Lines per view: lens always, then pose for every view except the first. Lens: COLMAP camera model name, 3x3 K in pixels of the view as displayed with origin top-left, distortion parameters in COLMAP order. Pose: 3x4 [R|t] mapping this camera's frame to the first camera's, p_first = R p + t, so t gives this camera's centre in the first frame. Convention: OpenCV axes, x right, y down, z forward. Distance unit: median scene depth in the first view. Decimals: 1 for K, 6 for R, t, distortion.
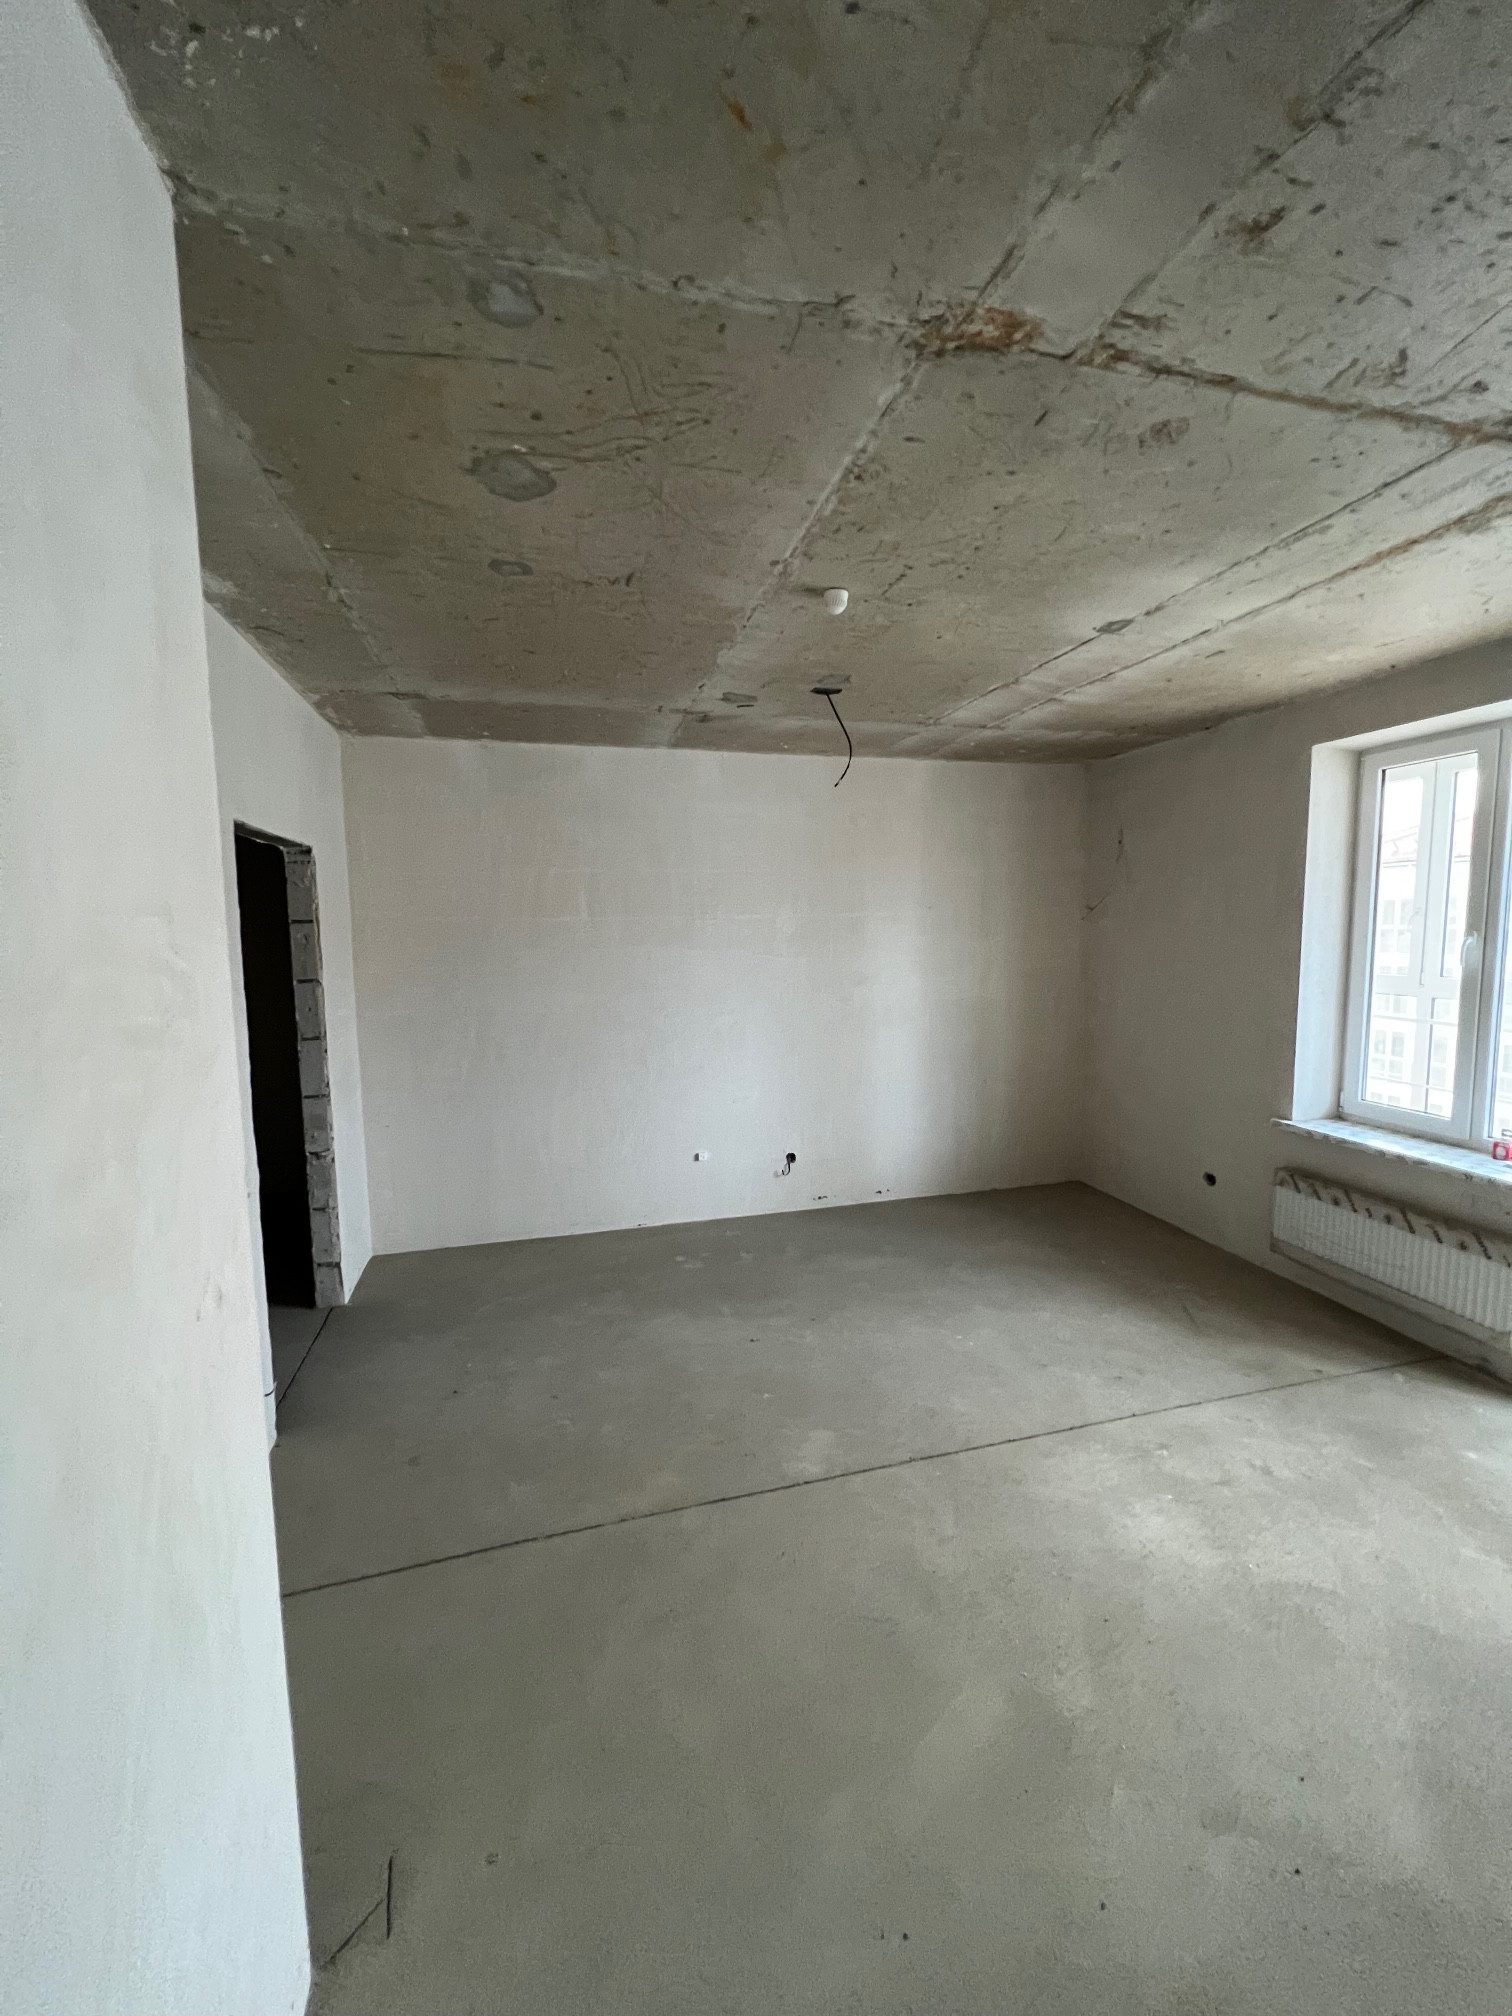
lens RADIAL K [[810.8, 0, 757.5], [0, 810.8, 1005.7], [0, 0, 1]] dist [-0.001063, 0.000279]
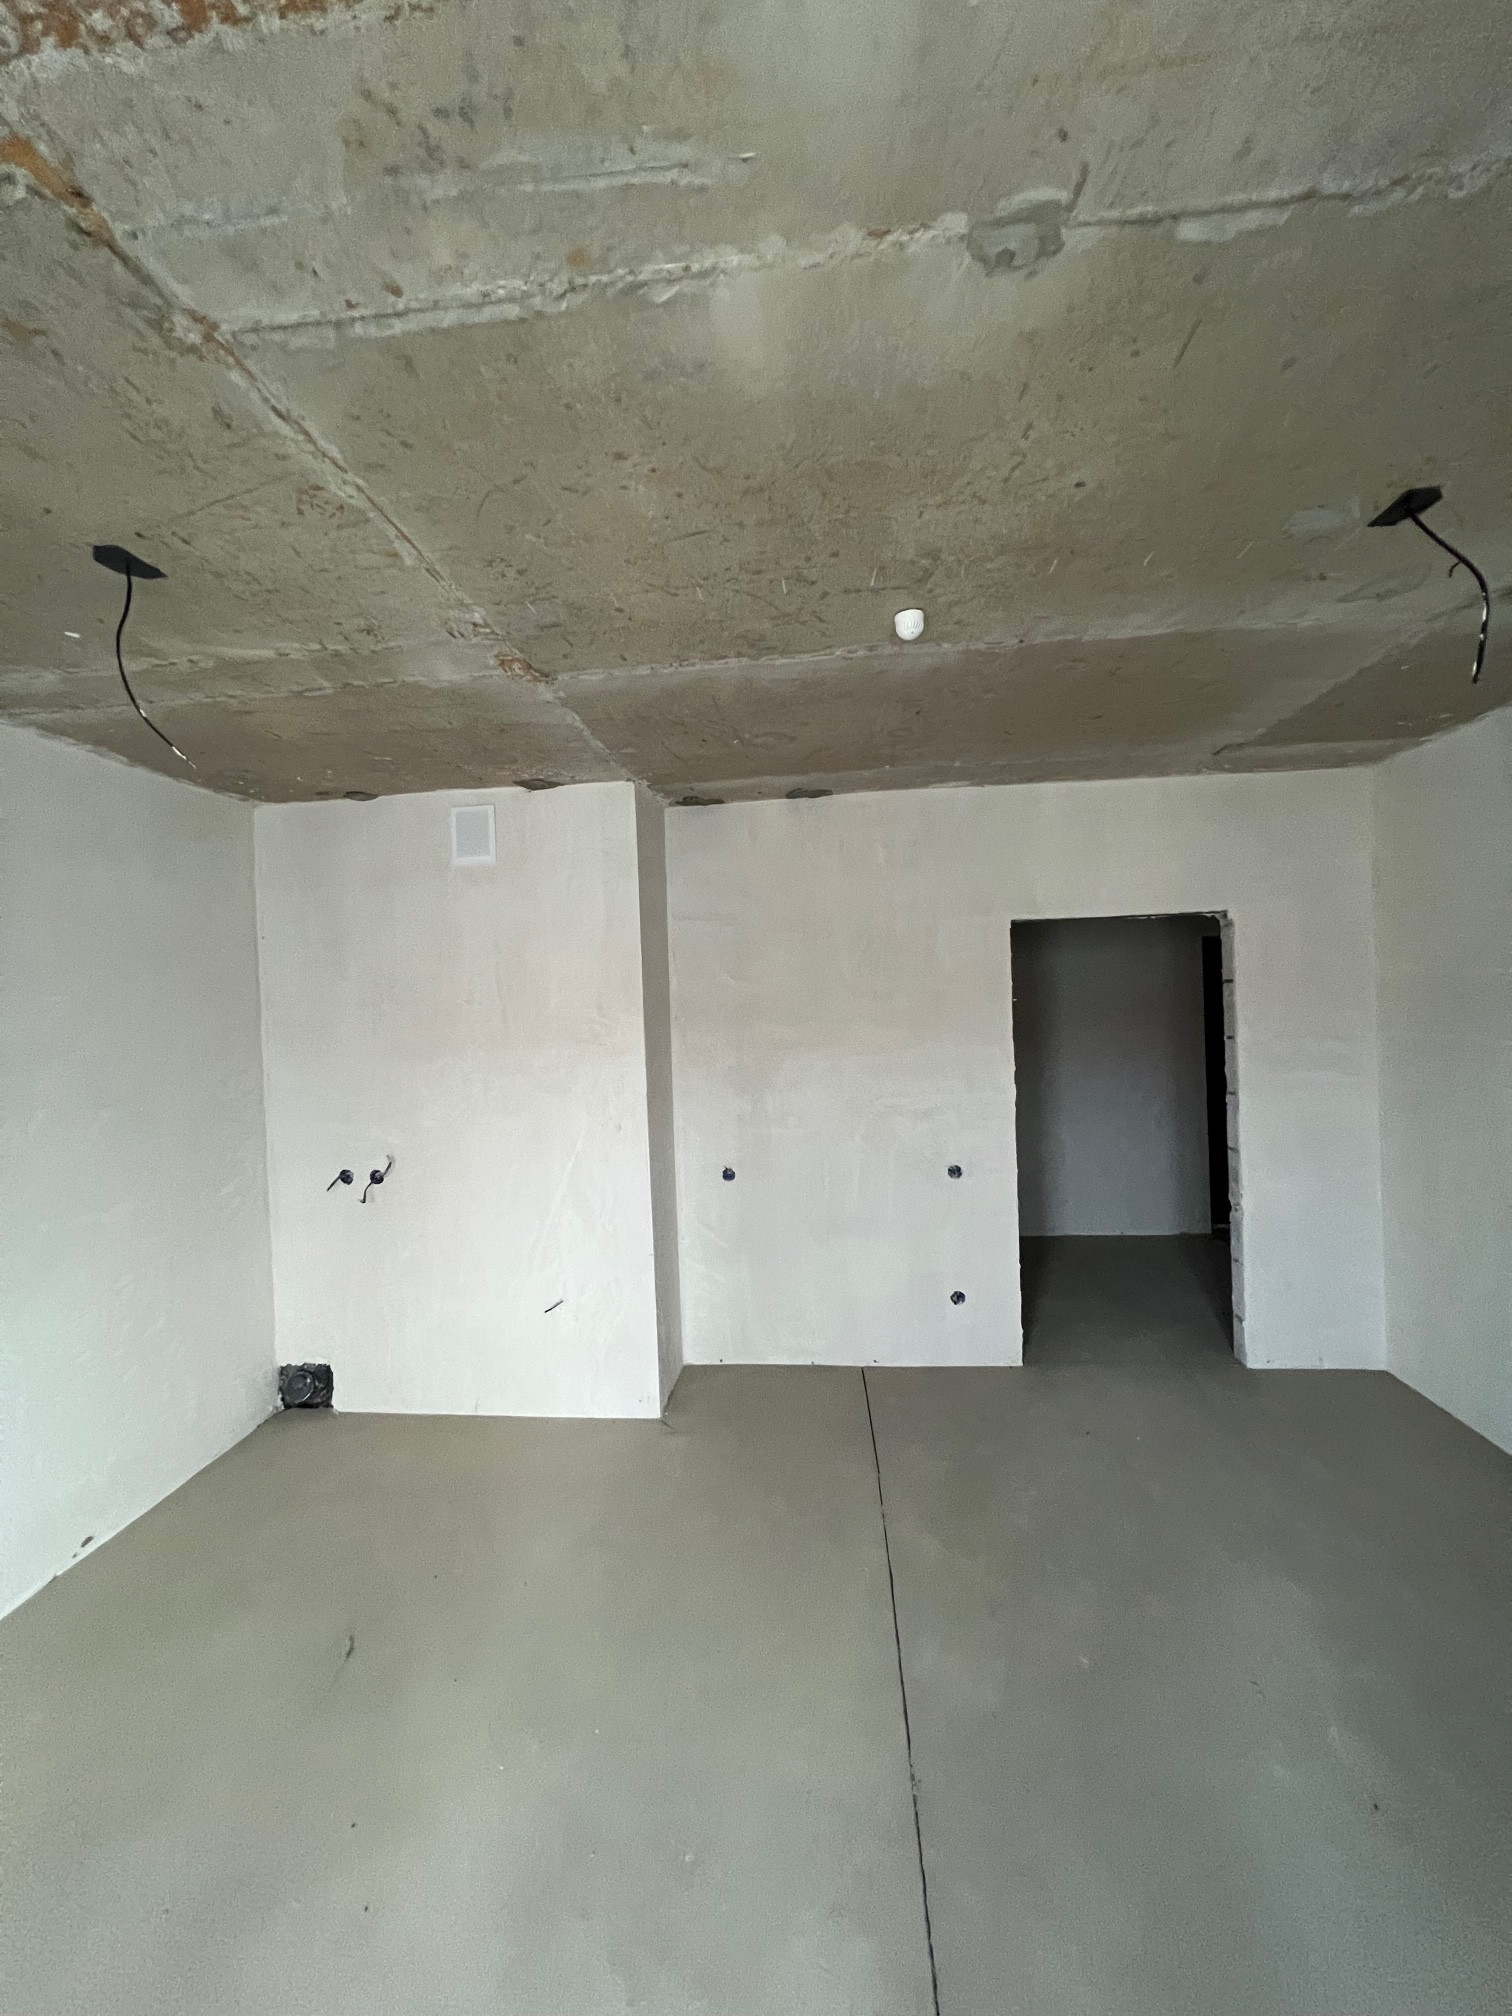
lens RADIAL K [[810.8, 0, 750.3], [0, 810.8, 1004.2], [0, 0, 1]] dist [-0.001063, 0.000279]
pose [[-0.361250, 0.036418, -0.931757, 1.022234], [-0.056752, 0.996526, 0.060953, -0.162244], [0.930740, 0.074899, -0.357929, 1.266395]]
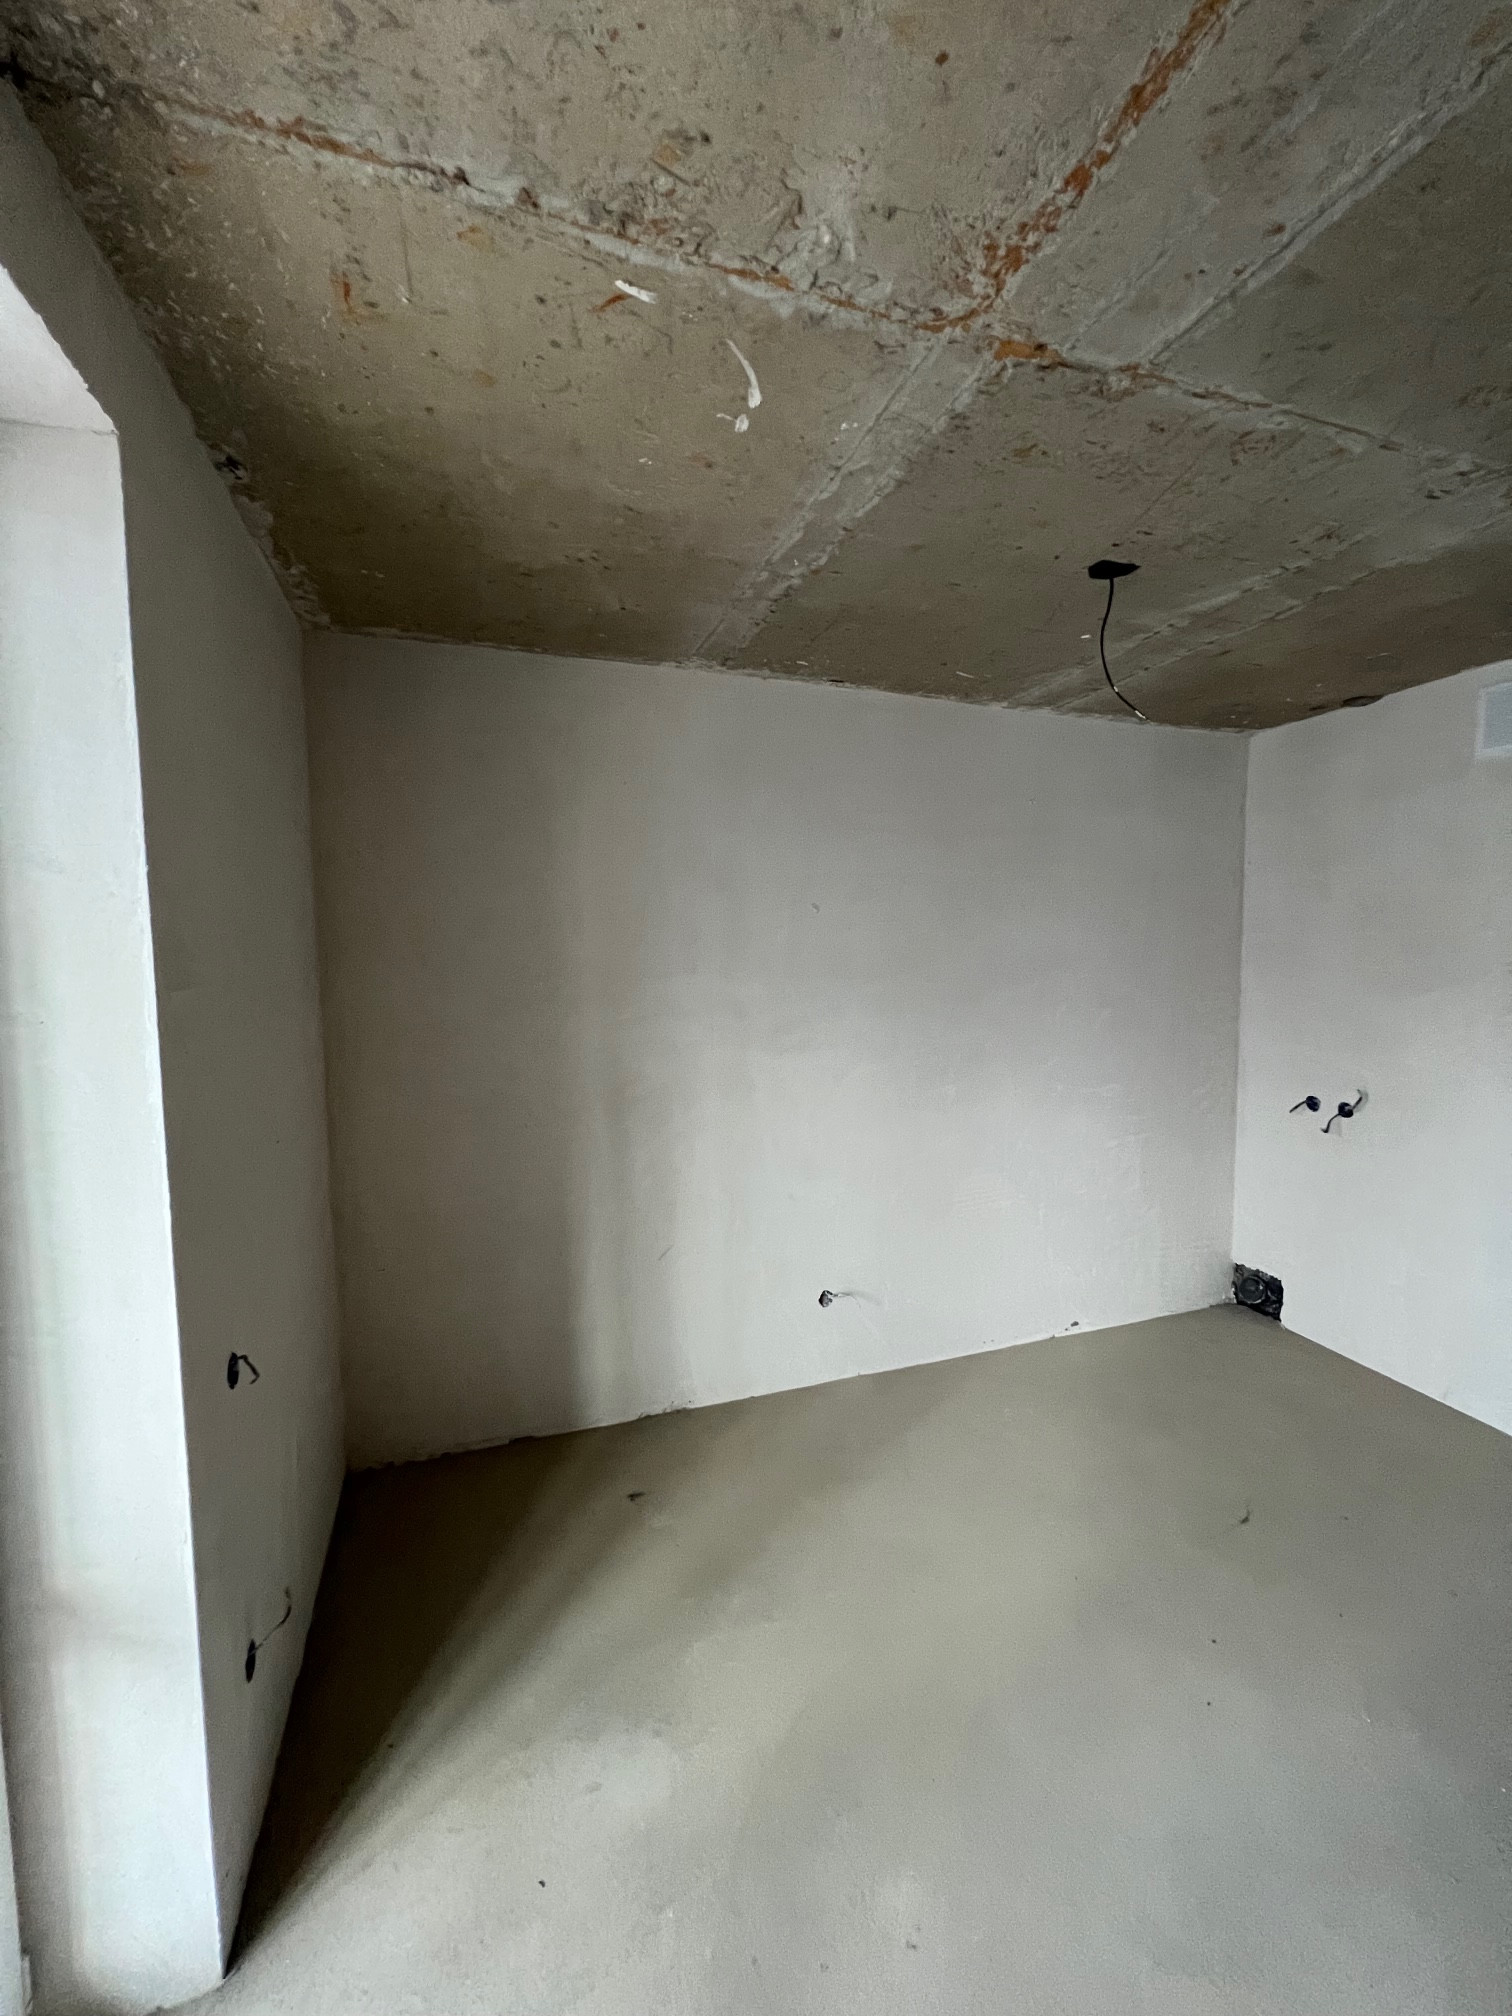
lens RADIAL K [[810.8, 0, 757.1], [0, 810.8, 1004.4], [0, 0, 1]] dist [-0.001063, 0.000279]
pose [[-0.997591, 0.029614, -0.062731, 1.003105], [0.018287, 0.984577, 0.173992, -0.163177], [0.066916, 0.172426, -0.982747, 1.419180]]
